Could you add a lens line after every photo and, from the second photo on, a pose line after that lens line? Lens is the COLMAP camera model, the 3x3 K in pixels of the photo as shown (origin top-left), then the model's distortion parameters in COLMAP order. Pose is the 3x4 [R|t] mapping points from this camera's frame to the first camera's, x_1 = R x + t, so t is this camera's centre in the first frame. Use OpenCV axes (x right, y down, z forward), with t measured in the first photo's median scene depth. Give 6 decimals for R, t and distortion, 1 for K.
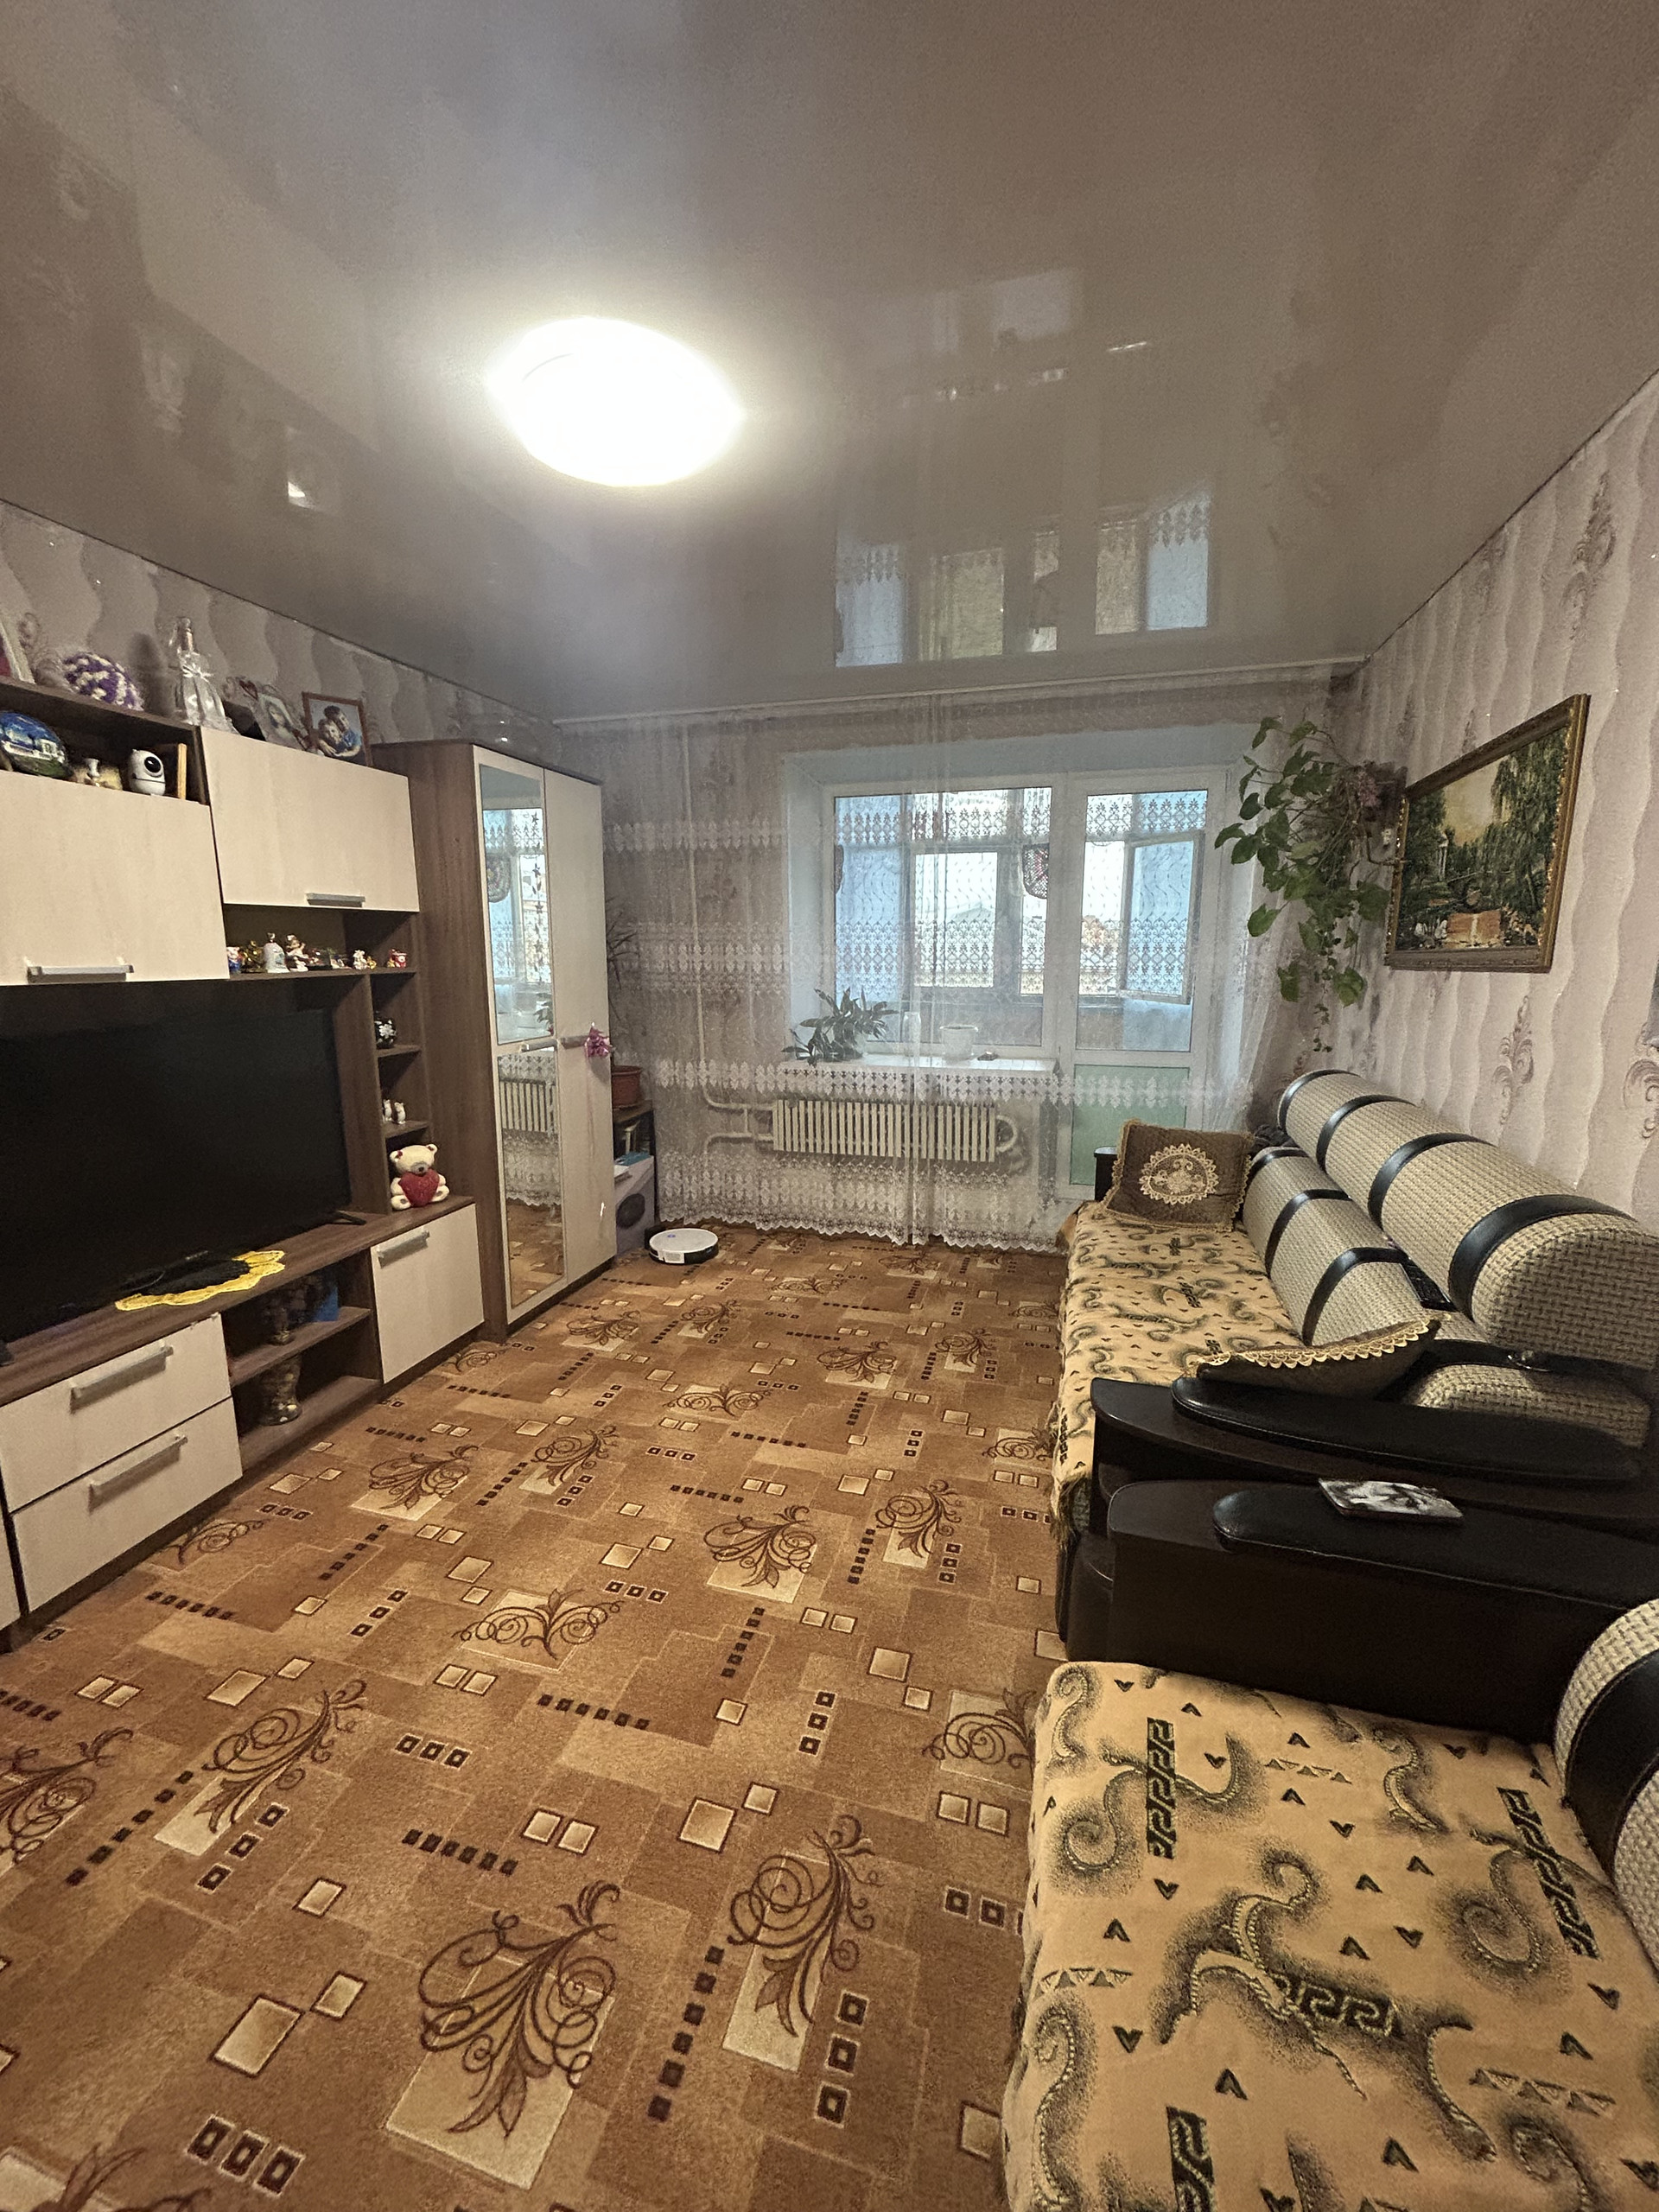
lens RADIAL K [[903.7, 0, 810.7], [0, 903.7, 1101.5], [0, 0, 1]] dist [-0.002664, 0.001541]
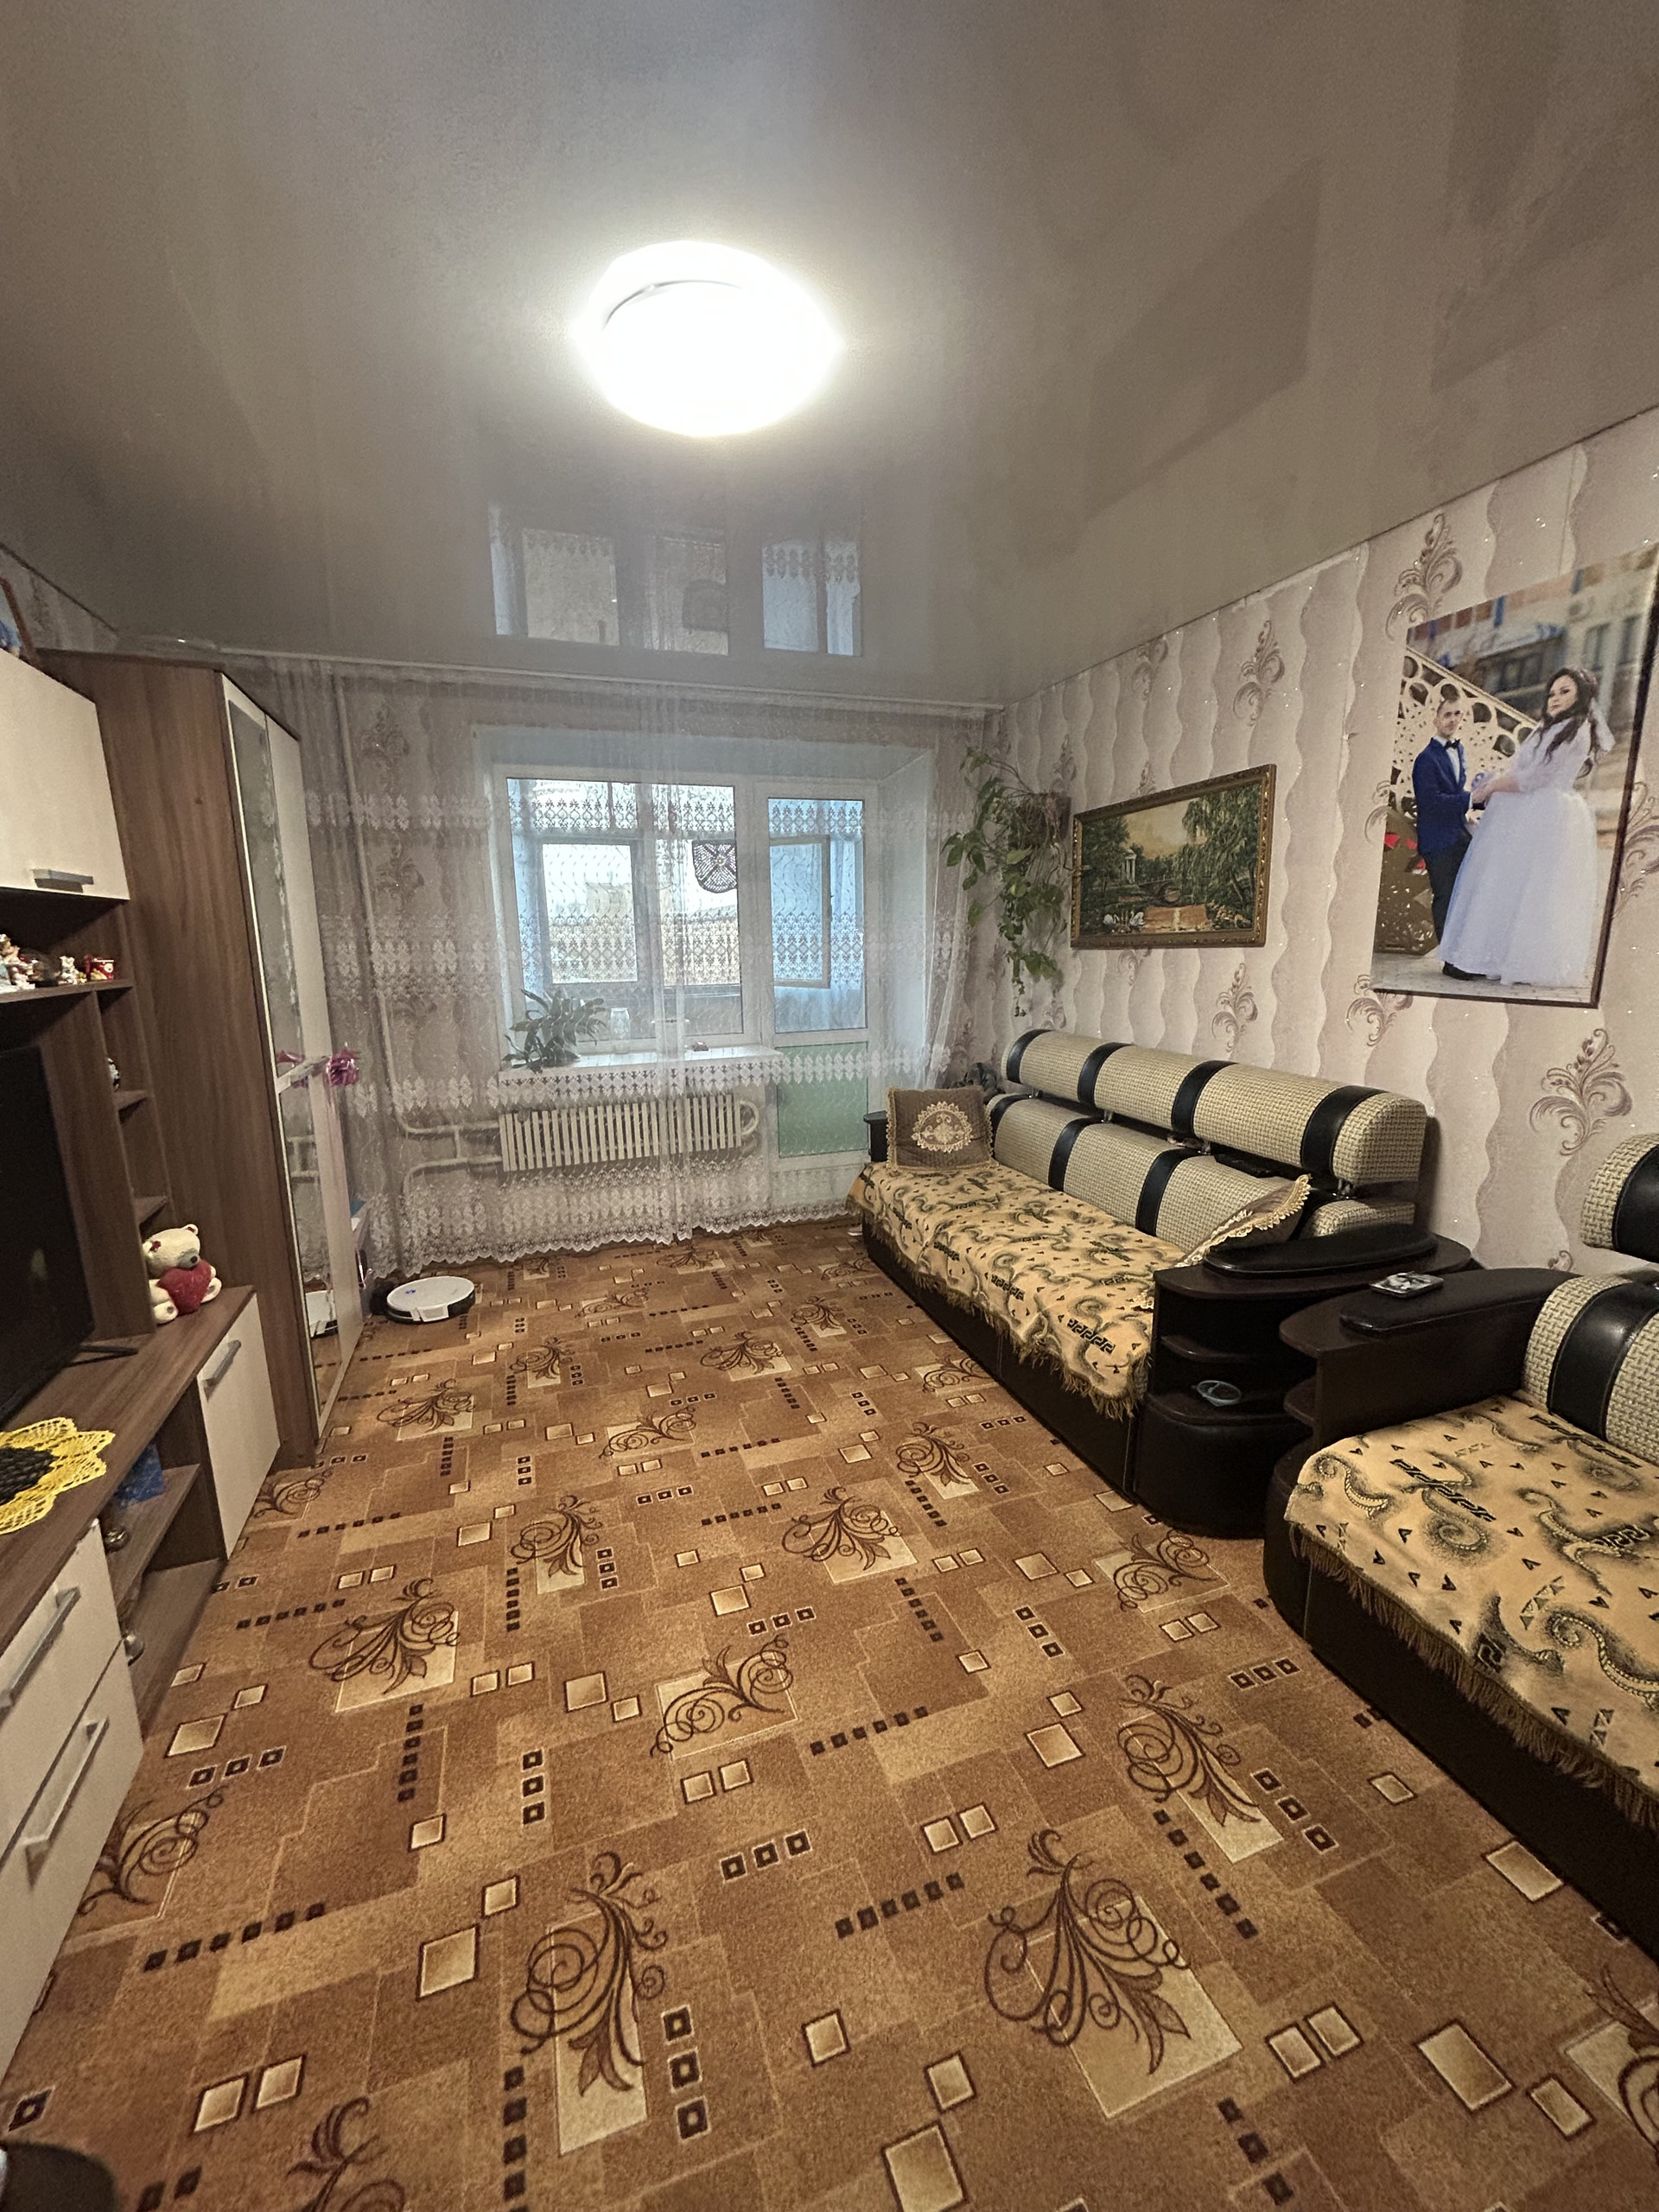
lens RADIAL K [[903.7, 0, 831.9], [0, 903.7, 1106.9], [0, 0, 1]] dist [-0.002664, 0.001541]
pose [[0.809377, -0.122085, 0.574460, -0.564955], [0.115917, 0.992121, 0.047527, -0.028253], [-0.575736, 0.028122, 0.817152, 0.160124]]
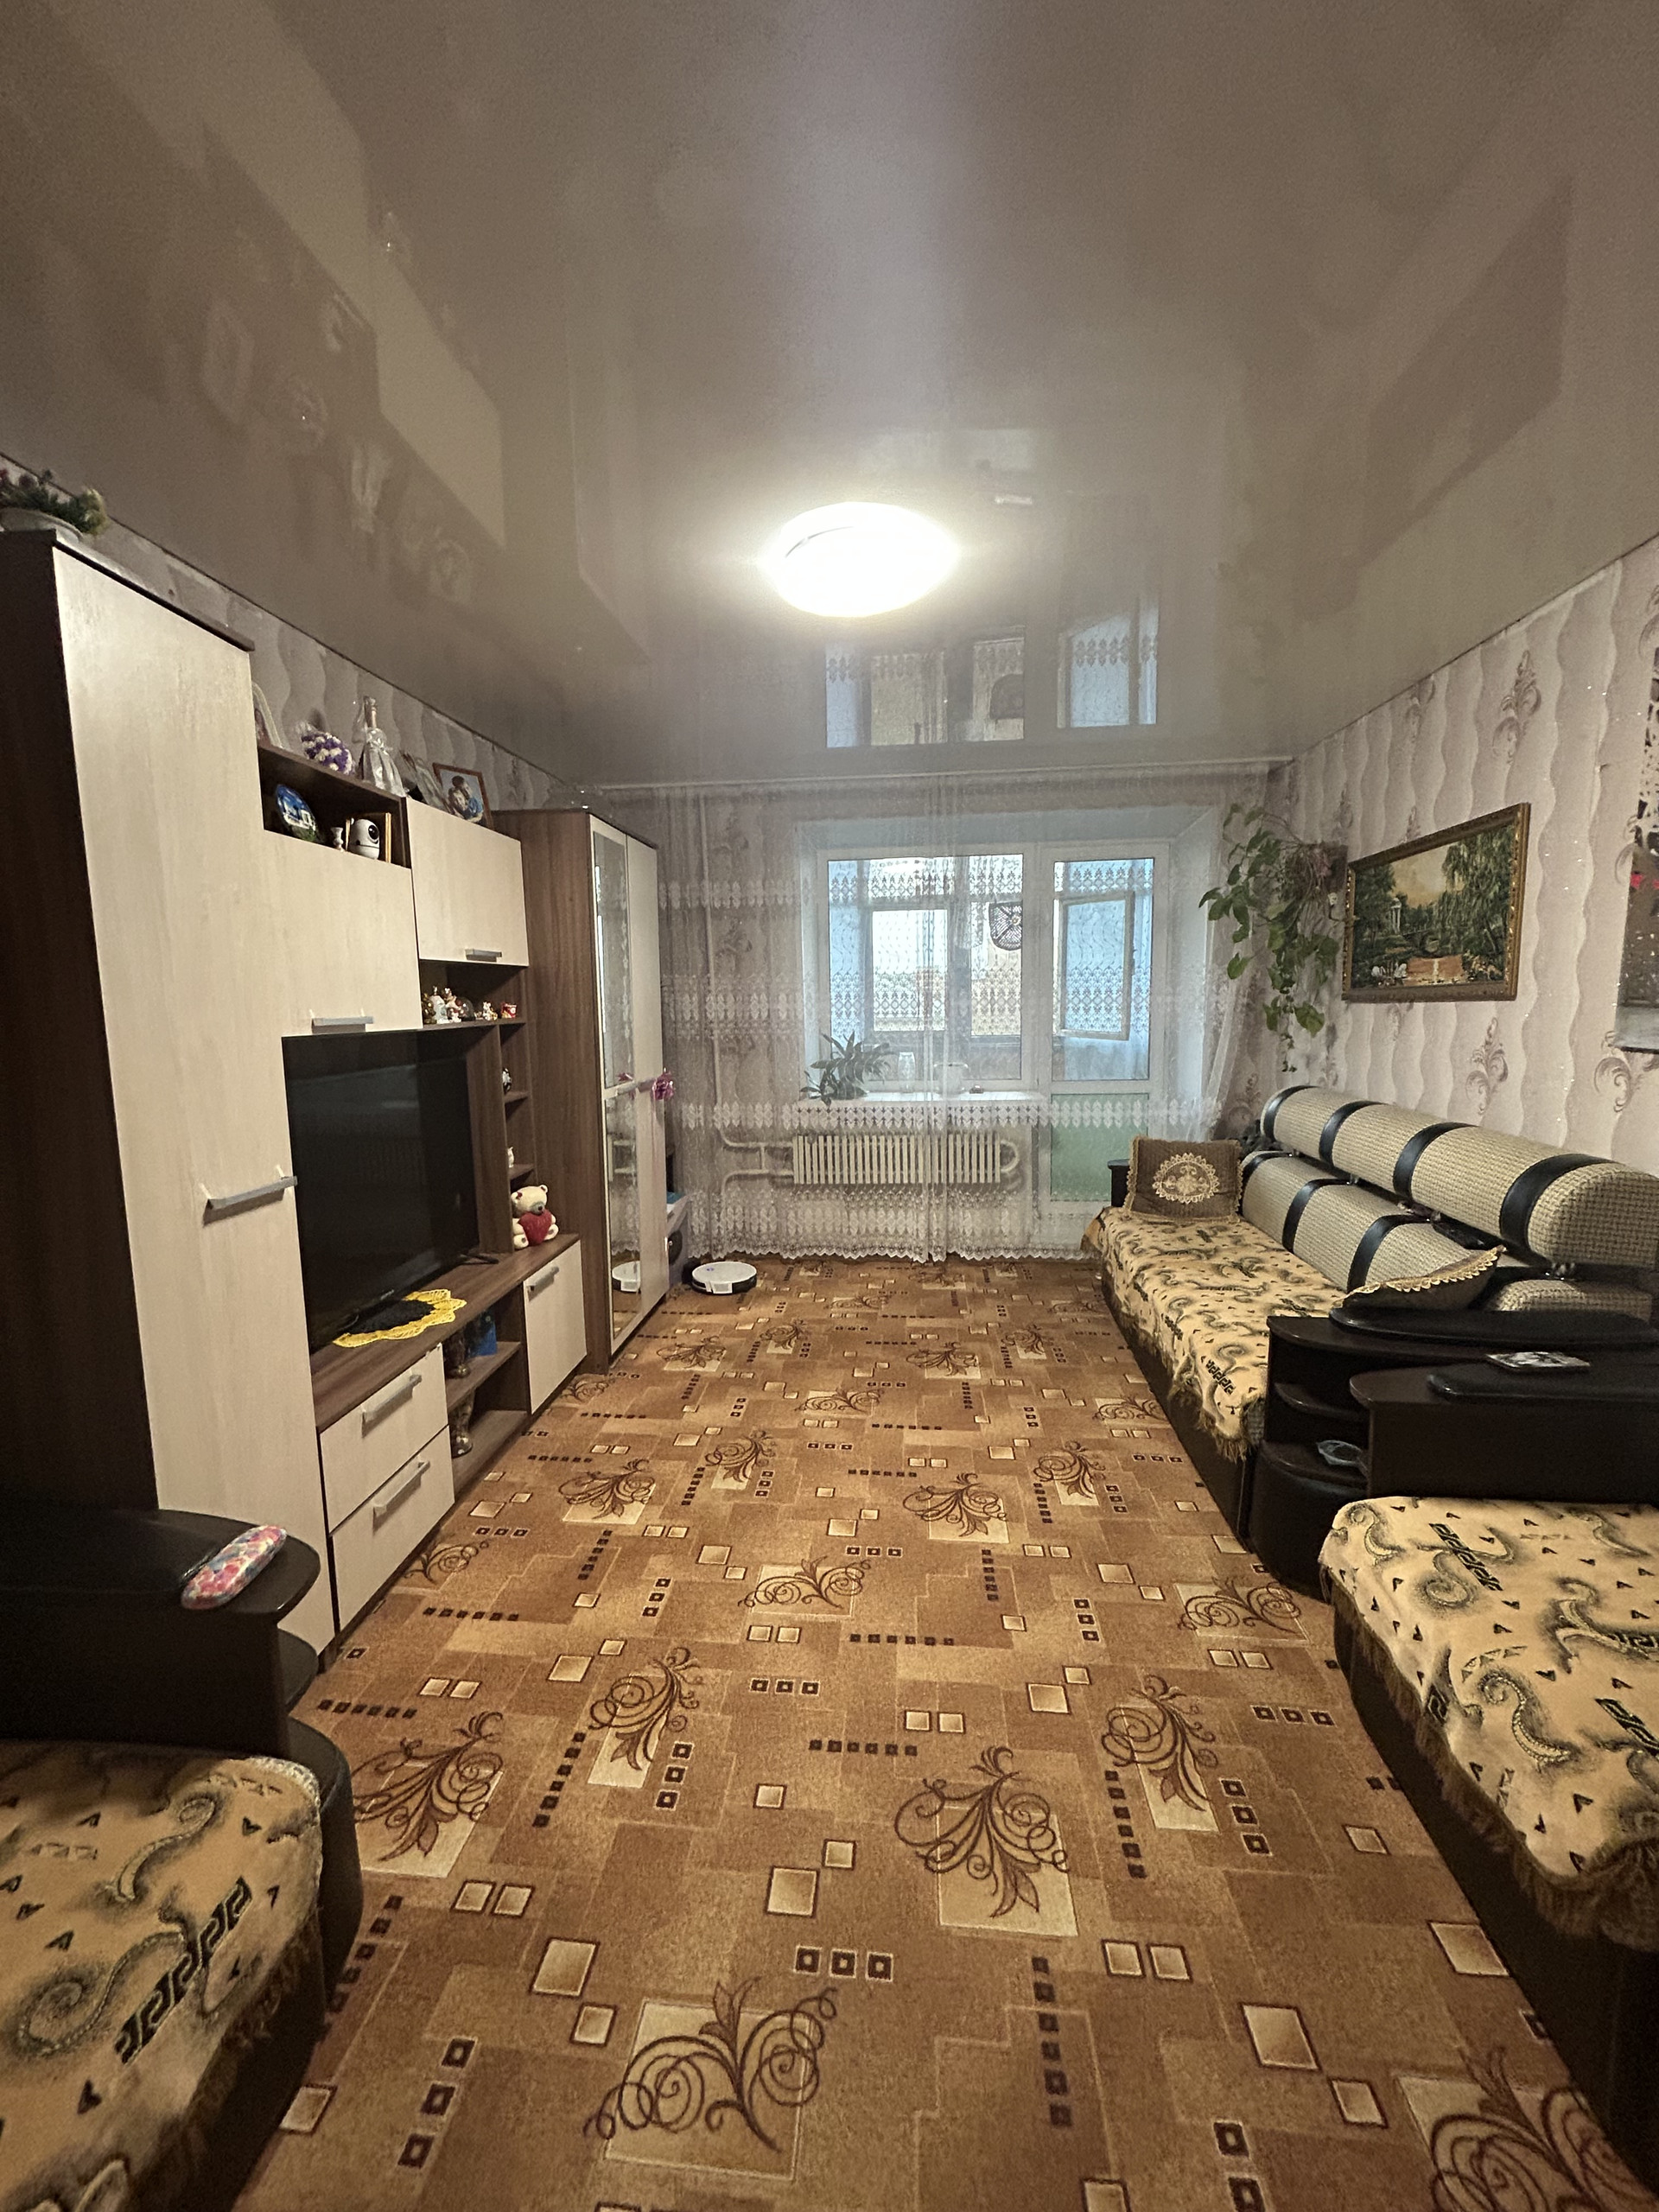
lens RADIAL K [[903.7, 0, 814.5], [0, 903.7, 1102.5], [0, 0, 1]] dist [-0.002664, 0.001541]
pose [[0.983856, -0.036514, 0.175196, -0.401121], [0.046237, 0.997590, -0.051739, 0.028406], [-0.172885, 0.059004, 0.983173, -0.130008]]
